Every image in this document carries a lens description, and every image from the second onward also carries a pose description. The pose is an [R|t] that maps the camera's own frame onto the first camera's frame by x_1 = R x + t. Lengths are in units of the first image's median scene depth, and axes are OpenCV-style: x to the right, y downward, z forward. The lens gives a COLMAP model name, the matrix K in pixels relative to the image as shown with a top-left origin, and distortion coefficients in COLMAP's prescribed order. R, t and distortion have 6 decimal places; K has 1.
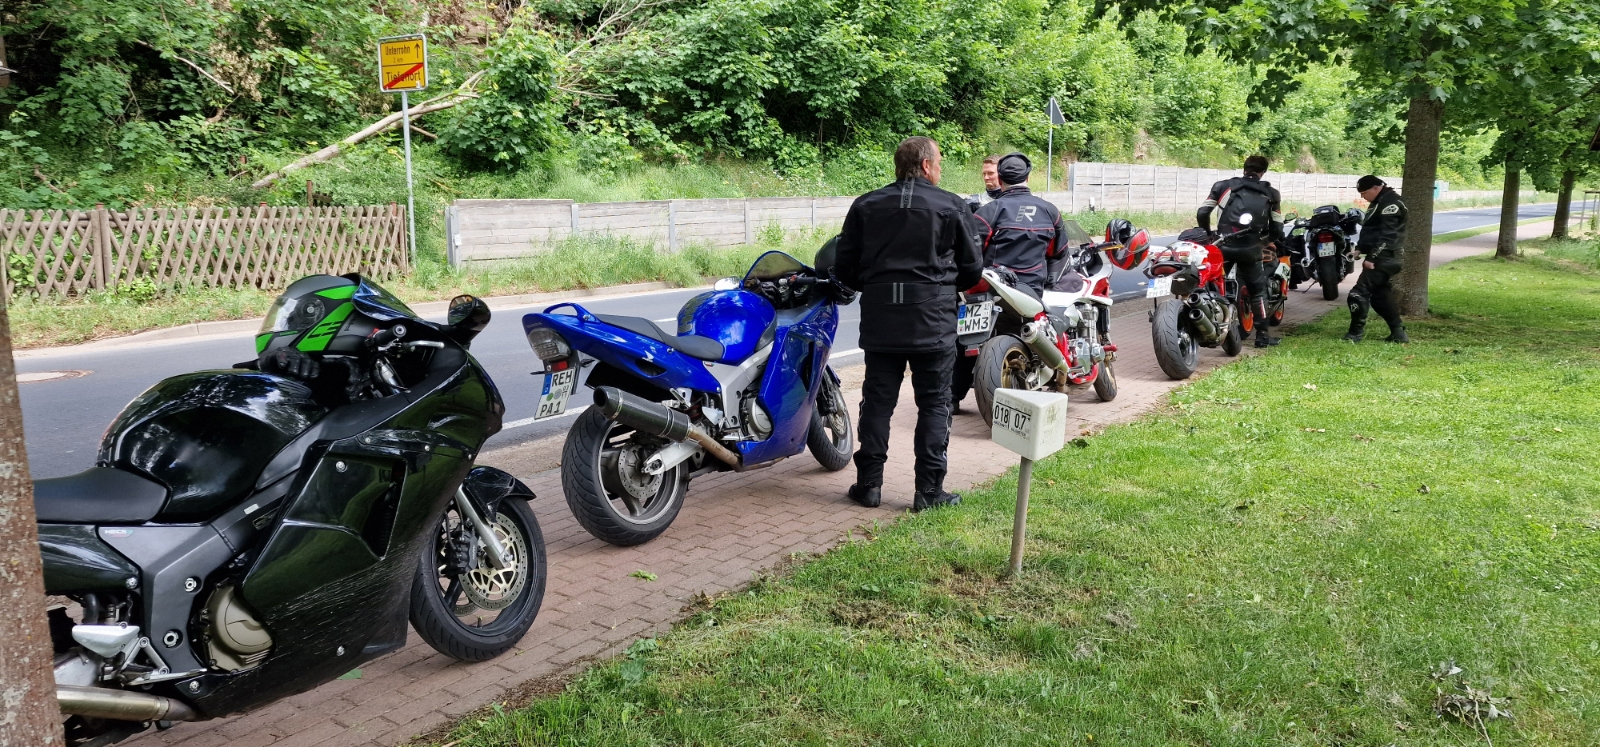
lens RADIAL K [[1112.0, 0, 800.0], [0, 1112.0, 373.5], [0, 0, 1]] dist [0.102178, -0.061759]
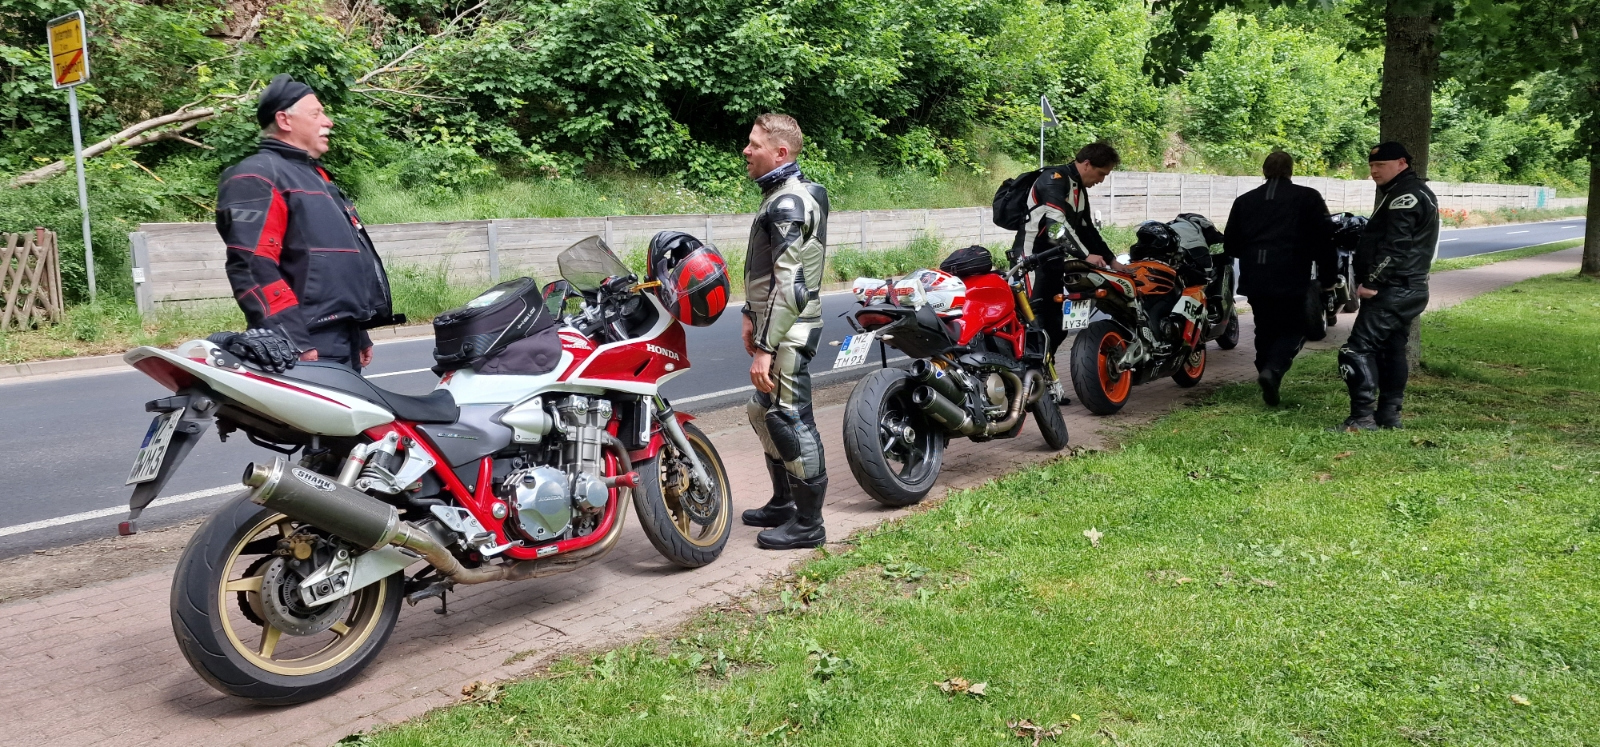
lens RADIAL K [[1069.6, 0, 821.2], [0, 1069.6, 364.4], [0, 0, 1]] dist [0.078384, -0.050576]
pose [[0.995278, -0.005977, -0.096880, 0.174632], [0.003619, 0.999693, -0.024499, -0.027172], [0.096997, 0.024032, 0.994994, 0.218544]]
